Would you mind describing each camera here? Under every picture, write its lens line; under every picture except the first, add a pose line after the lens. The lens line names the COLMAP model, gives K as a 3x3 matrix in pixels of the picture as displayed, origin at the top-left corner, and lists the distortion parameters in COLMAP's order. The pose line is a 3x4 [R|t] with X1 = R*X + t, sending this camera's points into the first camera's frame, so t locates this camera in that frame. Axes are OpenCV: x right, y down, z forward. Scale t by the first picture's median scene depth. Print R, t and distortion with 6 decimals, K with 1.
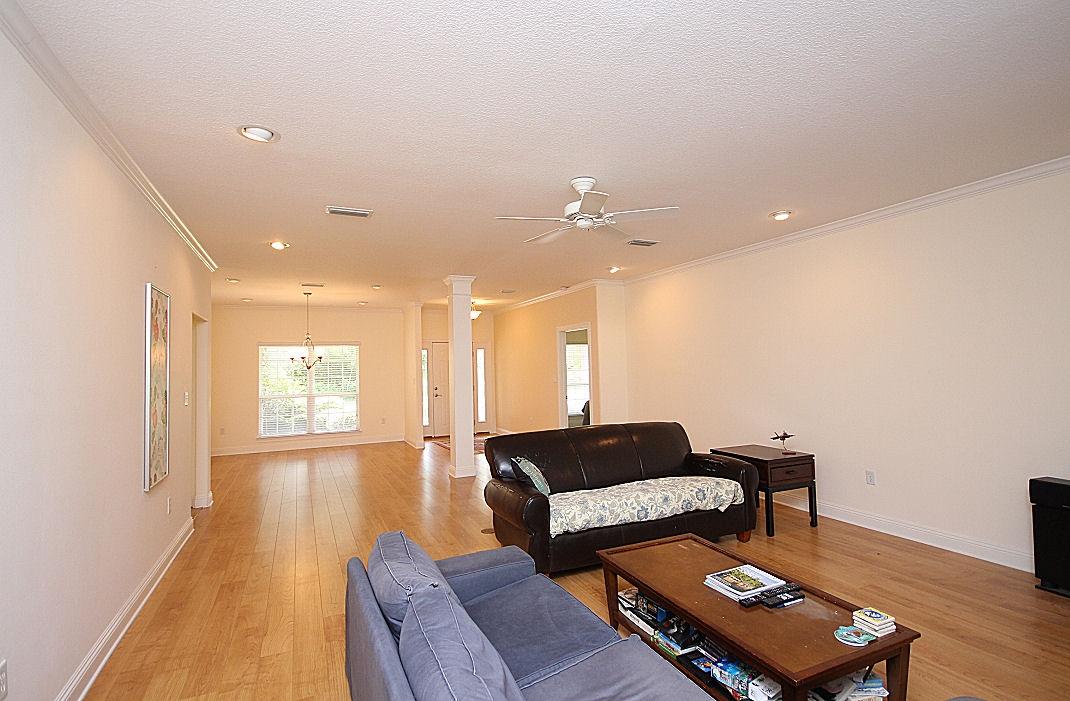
lens RADIAL K [[502.8, 0, 536.1], [0, 502.8, 348.8], [0, 0, 1]] dist [-0.002960, -0.000218]
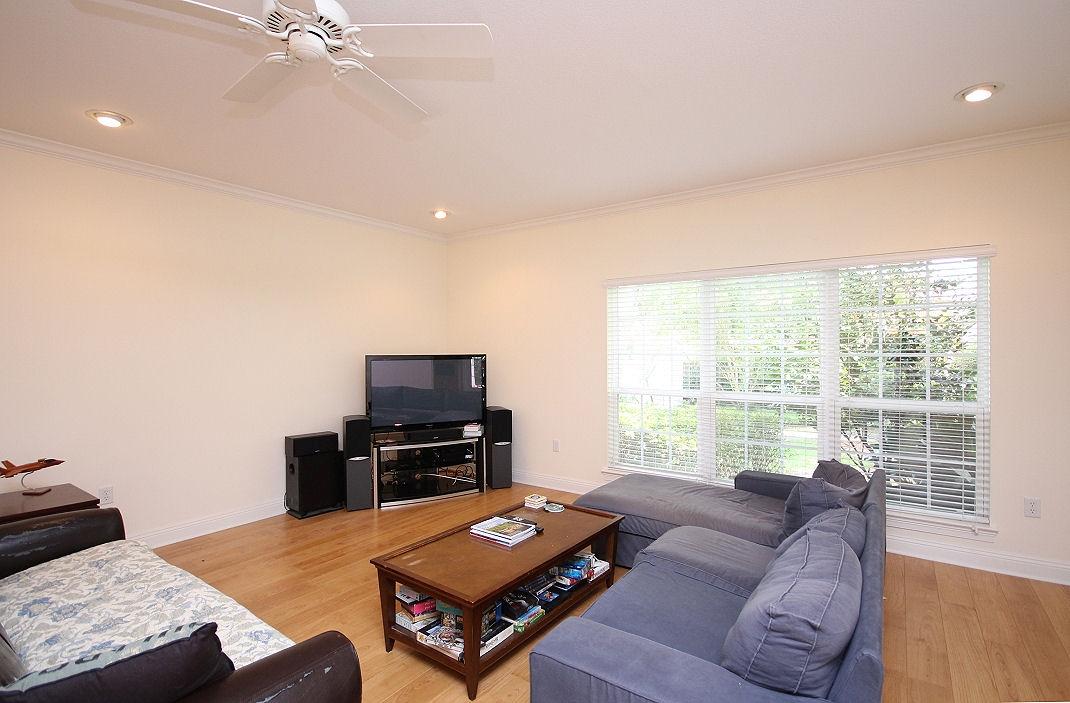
lens RADIAL K [[502.8, 0, 536.1], [0, 502.8, 349.8], [0, 0, 1]] dist [-0.002960, -0.000218]
pose [[-0.466856, 0.014757, 0.884210, -0.526768], [-0.010788, 0.999691, -0.022380, 0.058421], [-0.884268, -0.019987, -0.466553, 1.191642]]
